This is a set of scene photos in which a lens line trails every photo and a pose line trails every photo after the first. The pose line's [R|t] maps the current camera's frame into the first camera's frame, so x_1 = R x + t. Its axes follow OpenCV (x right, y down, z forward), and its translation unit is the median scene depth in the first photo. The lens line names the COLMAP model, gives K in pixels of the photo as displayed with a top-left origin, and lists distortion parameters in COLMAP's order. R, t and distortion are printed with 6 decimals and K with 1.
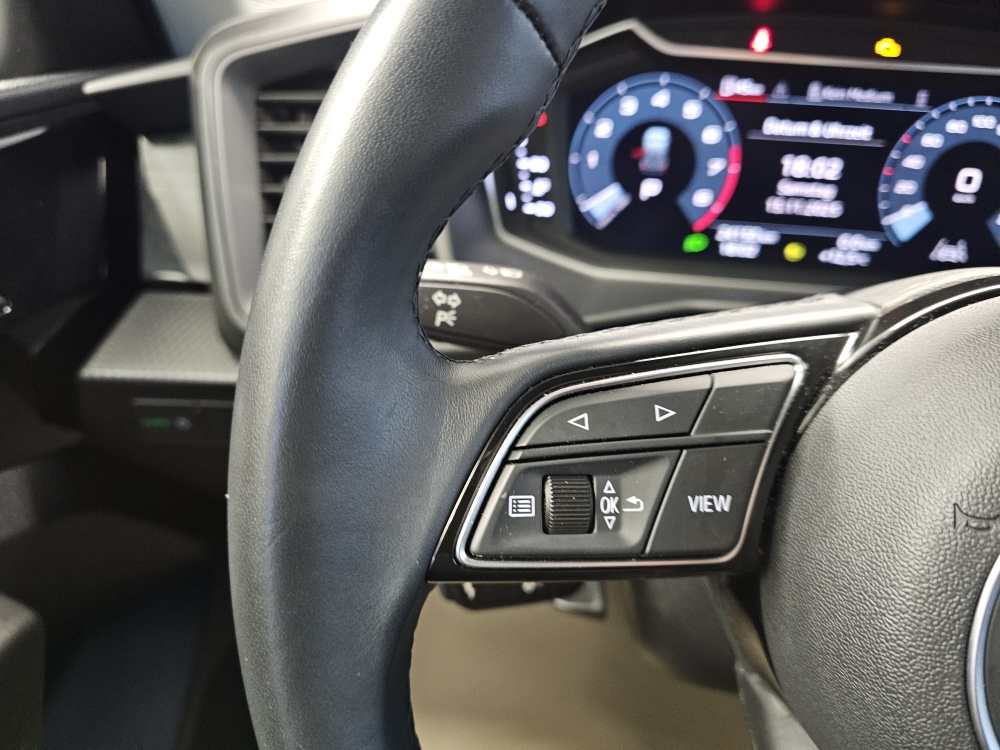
lens RADIAL K [[709.0, 0, 500.0], [0, 709.0, 375.0], [0, 0, 1]] dist [-0.007843, -0.025308]
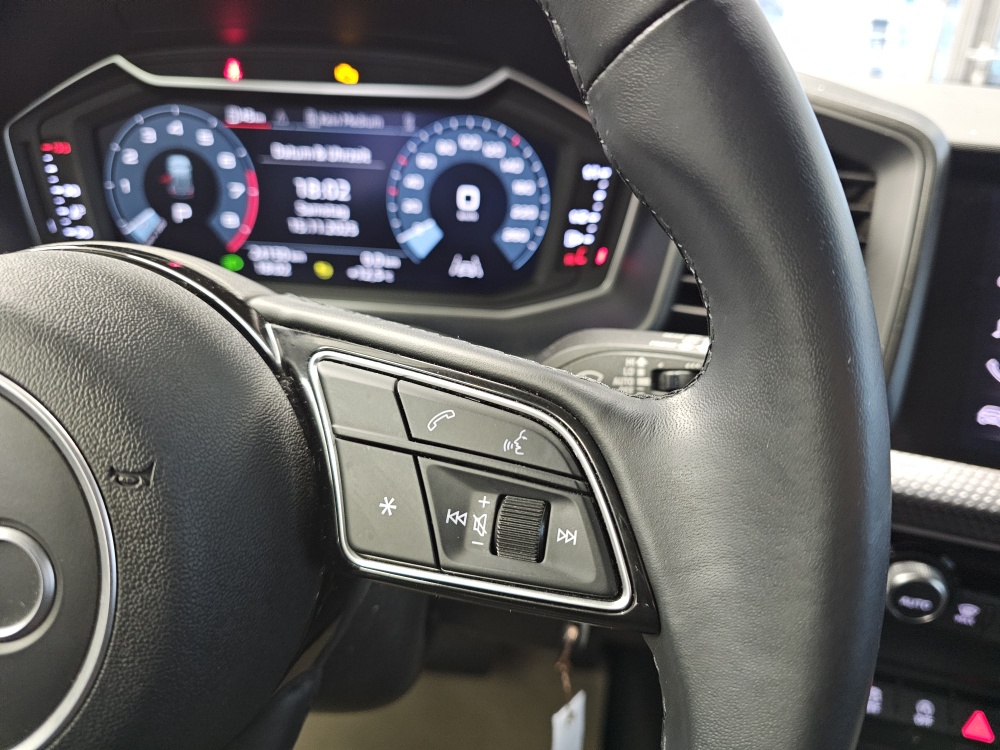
lens RADIAL K [[709.0, 0, 500.0], [0, 709.0, 375.0], [0, 0, 1]] dist [-0.007843, -0.025308]
pose [[0.999573, -0.013235, 0.026050, 0.675045], [0.015276, 0.996695, -0.079782, 0.070925], [-0.024908, 0.080146, 0.996472, -0.037895]]
